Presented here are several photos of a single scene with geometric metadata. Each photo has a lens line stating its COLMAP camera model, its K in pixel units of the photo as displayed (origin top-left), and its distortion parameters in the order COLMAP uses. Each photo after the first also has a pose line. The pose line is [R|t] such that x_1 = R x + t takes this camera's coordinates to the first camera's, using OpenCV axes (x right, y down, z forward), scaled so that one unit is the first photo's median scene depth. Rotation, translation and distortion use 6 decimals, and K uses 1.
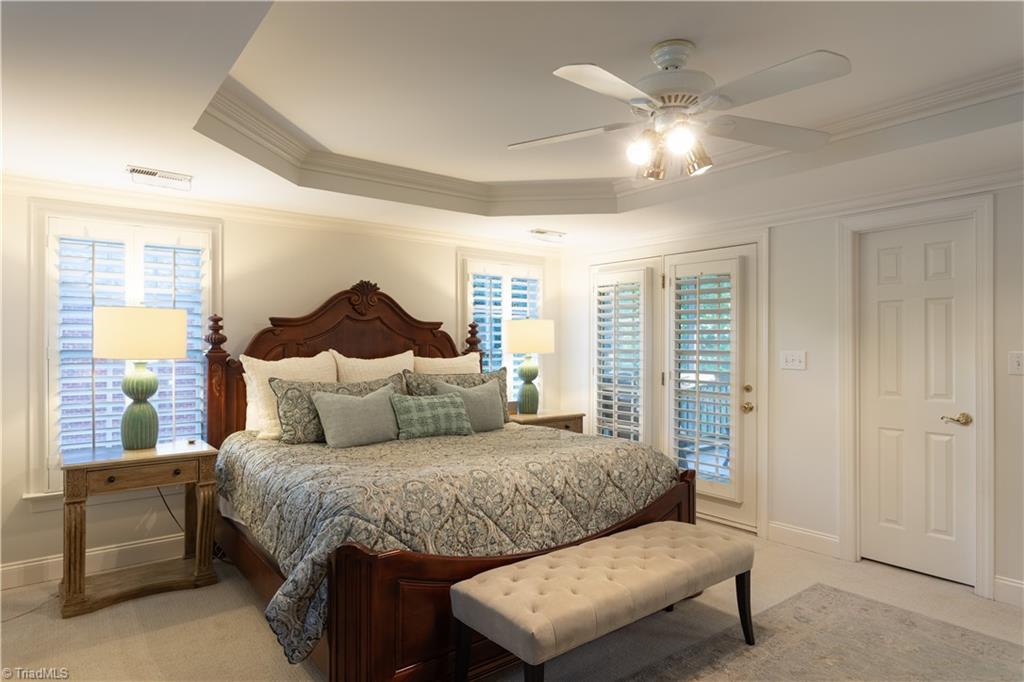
lens RADIAL K [[598.7, 0, 512.0], [0, 598.7, 341.0], [0, 0, 1]] dist [-0.004893, -0.000468]
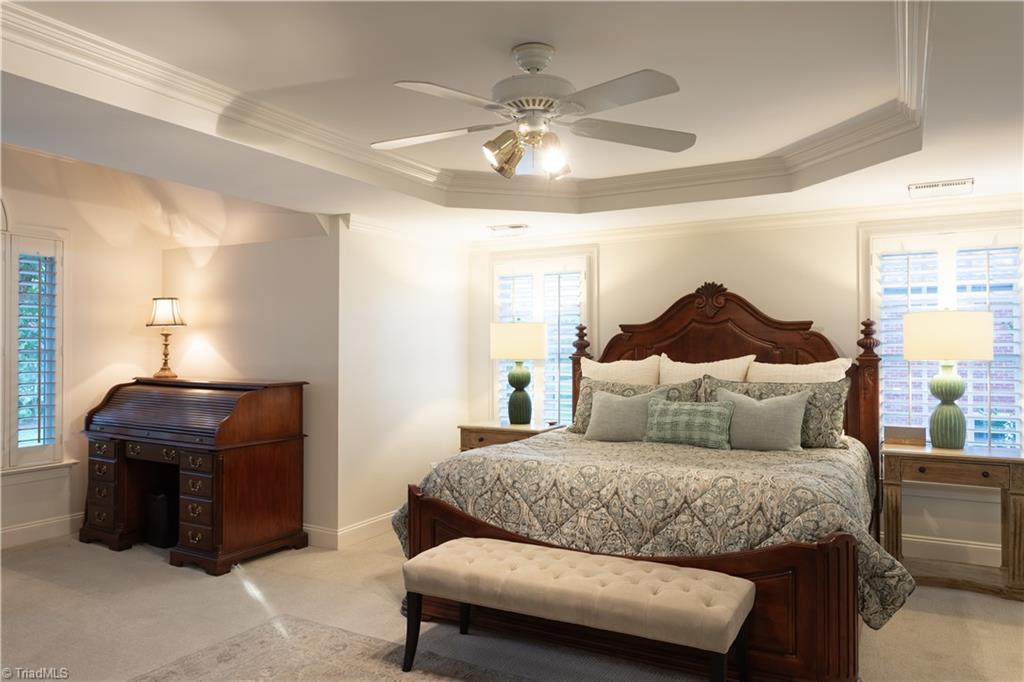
lens RADIAL K [[707.7, 0, 512.0], [0, 707.7, 341.0], [0, 0, 1]] dist [0.001253, -0.000203]
pose [[0.395247, -0.011005, -0.918509, 0.804103], [0.007933, 0.999932, -0.008566, 0.001403], [0.918541, -0.003901, 0.395307, 0.303476]]
